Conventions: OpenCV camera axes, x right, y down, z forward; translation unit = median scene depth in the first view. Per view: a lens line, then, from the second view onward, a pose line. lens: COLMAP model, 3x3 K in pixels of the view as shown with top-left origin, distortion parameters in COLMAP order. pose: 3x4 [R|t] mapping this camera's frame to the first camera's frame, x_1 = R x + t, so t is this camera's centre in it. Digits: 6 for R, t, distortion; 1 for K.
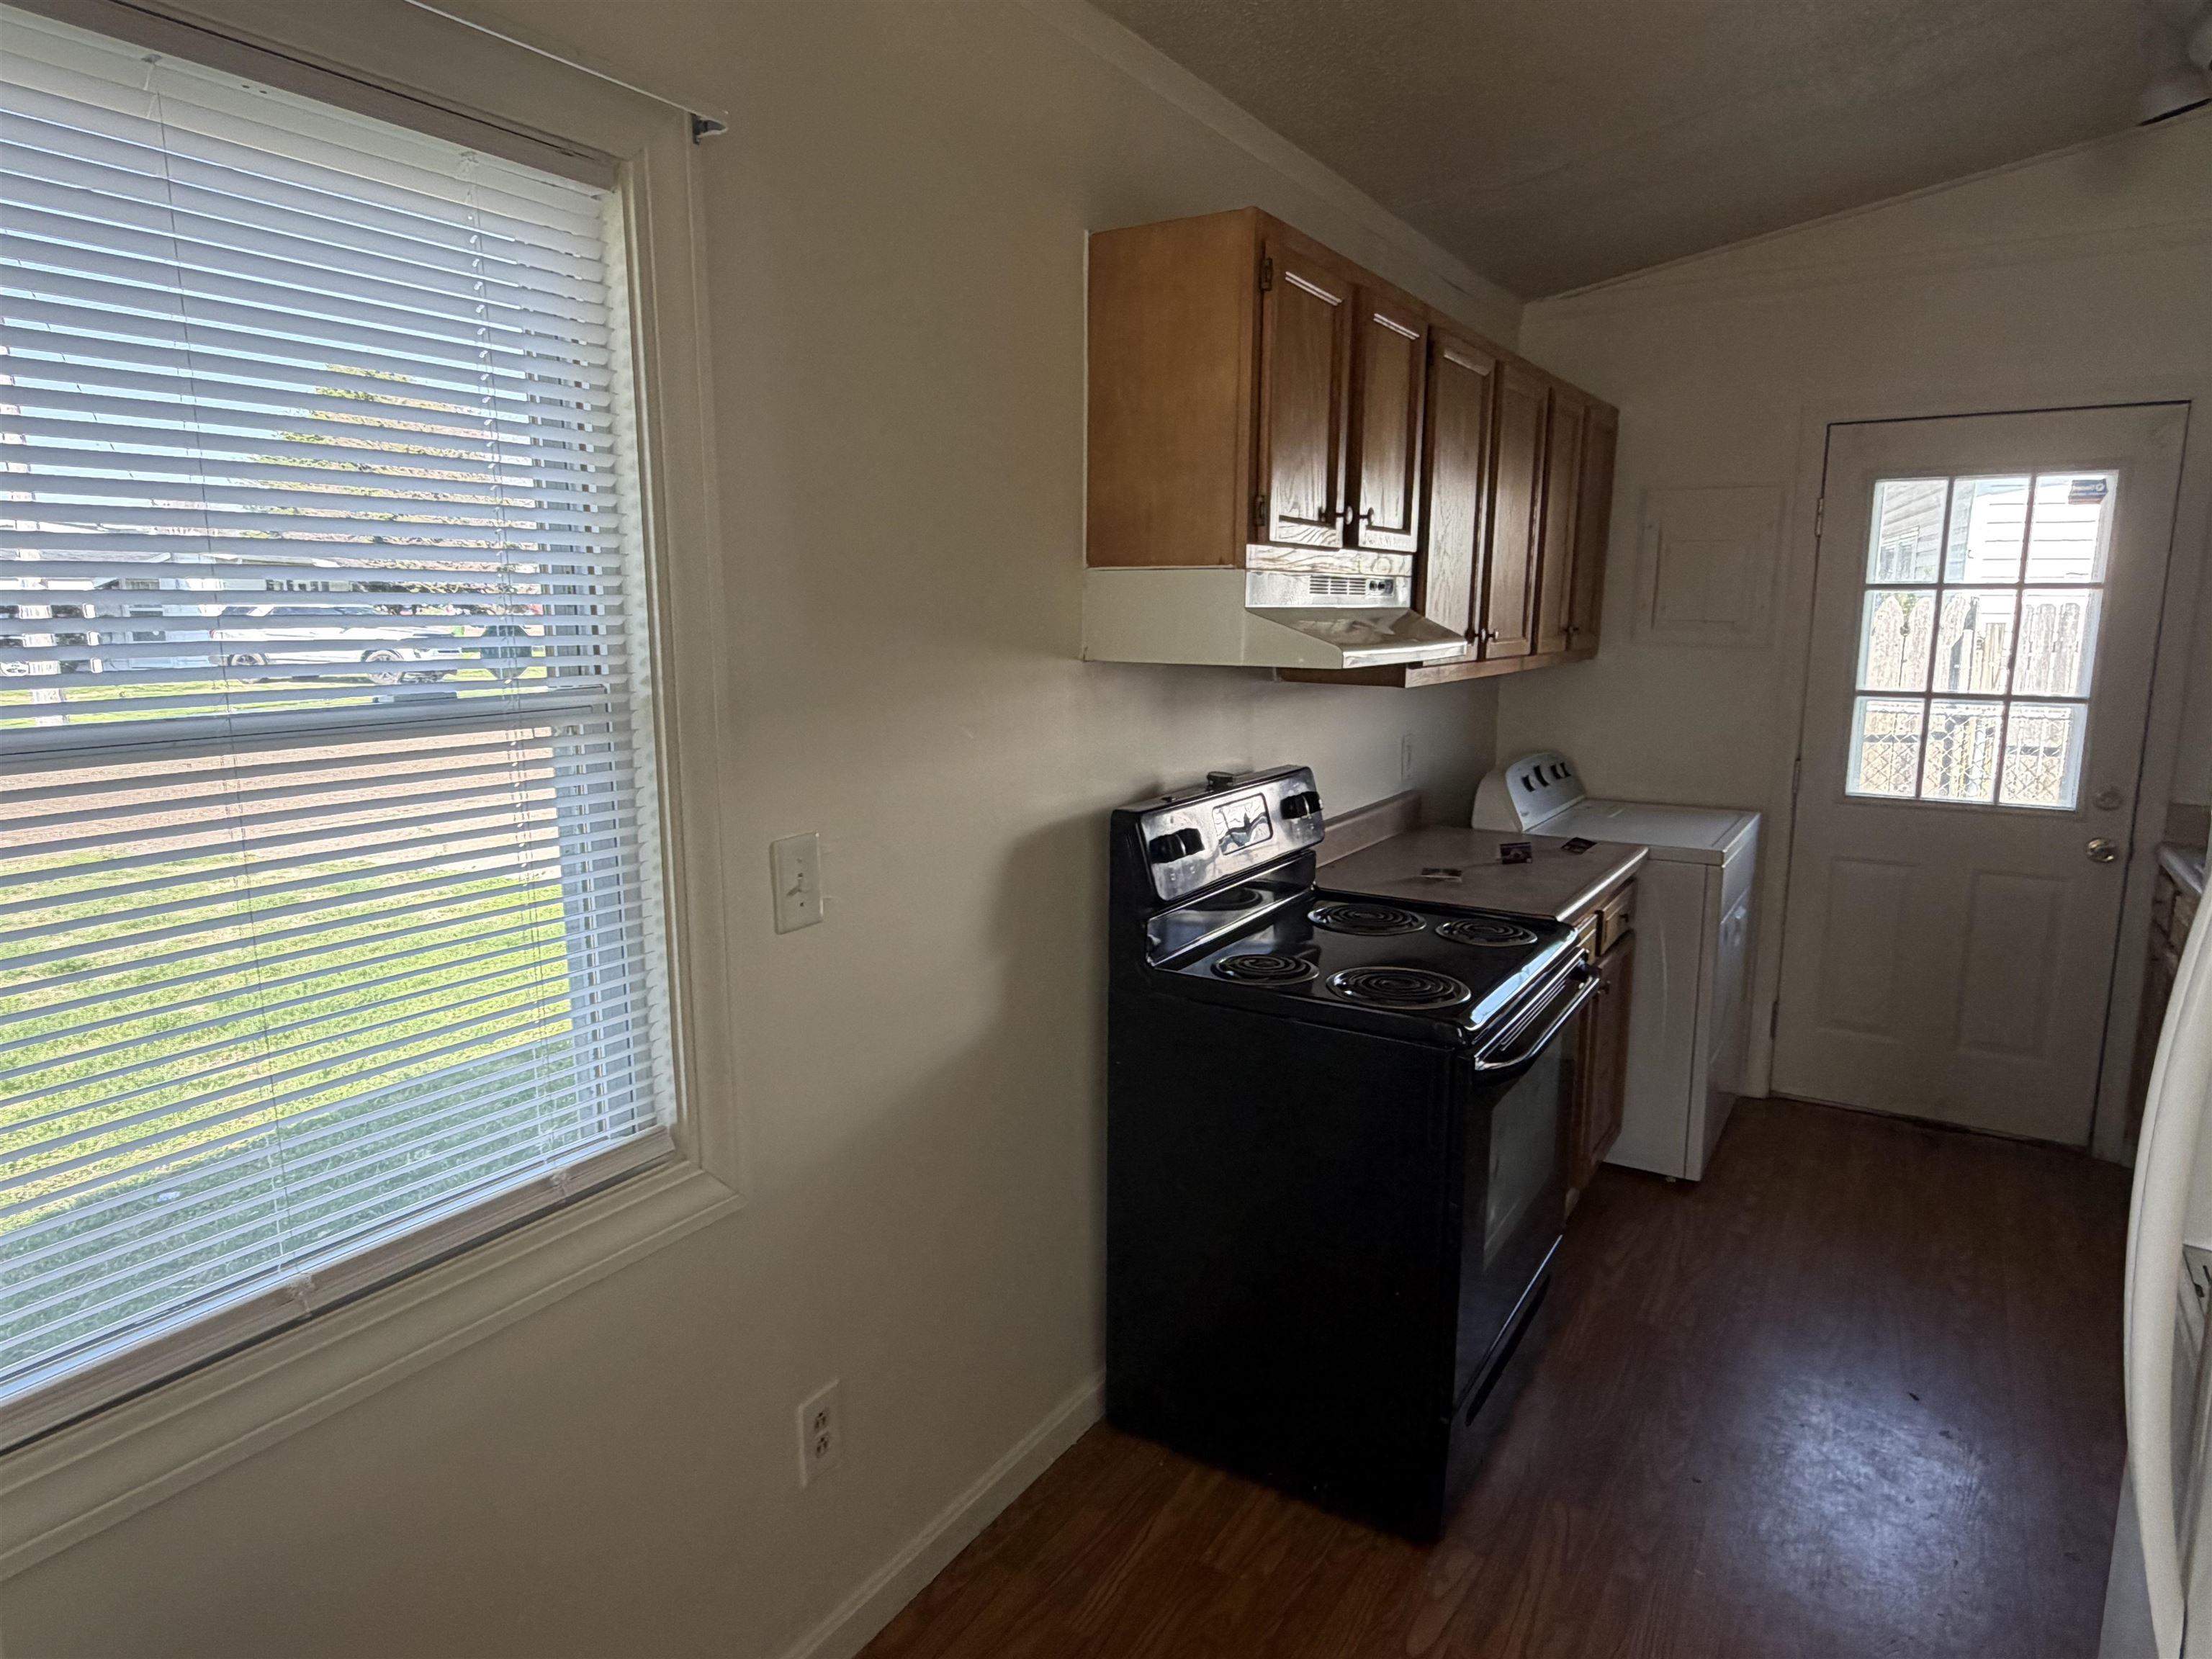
lens RADIAL K [[1332.3, 0, 1087.2], [0, 1332.3, 819.4], [0, 0, 1]] dist [0.000496, -0.001117]
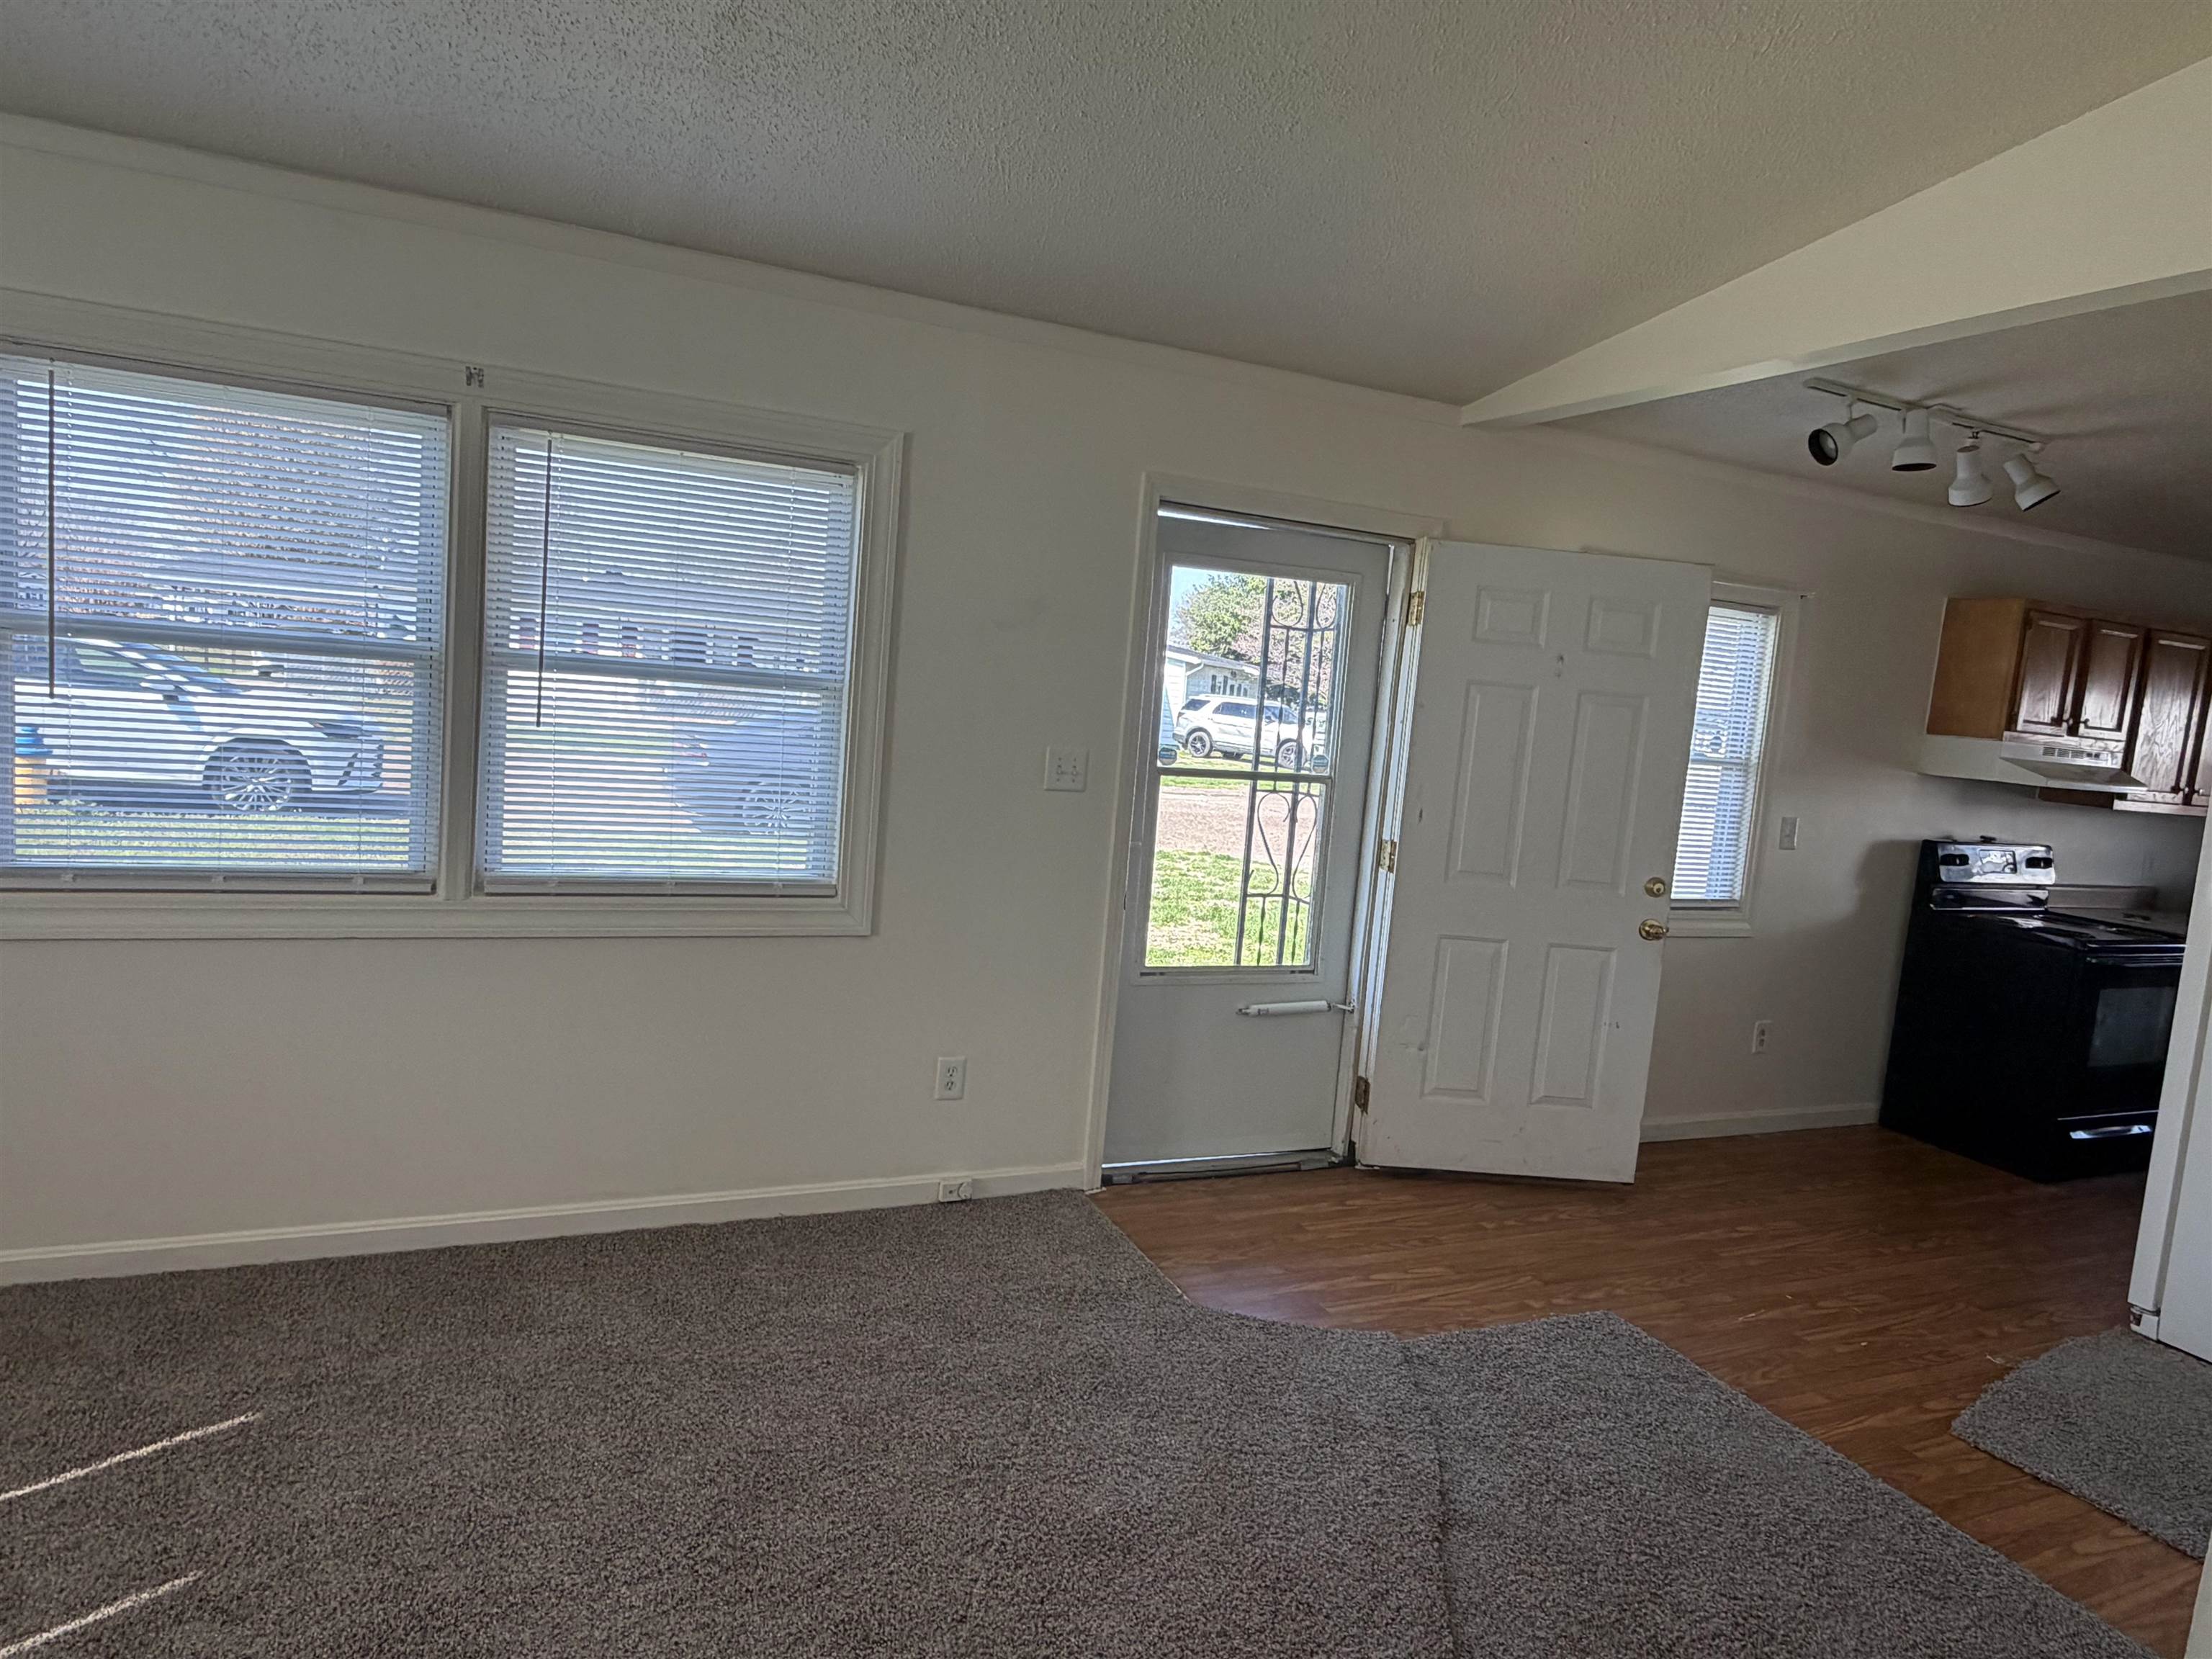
lens RADIAL K [[1332.3, 0, 1118.6], [0, 1332.3, 818.8], [0, 0, 1]] dist [0.000496, -0.001117]
pose [[0.835061, 0.125316, -0.535694, 0.075512], [-0.172362, 0.984284, -0.038429, 0.252526], [0.522460, 0.124424, 0.843537, -1.467003]]
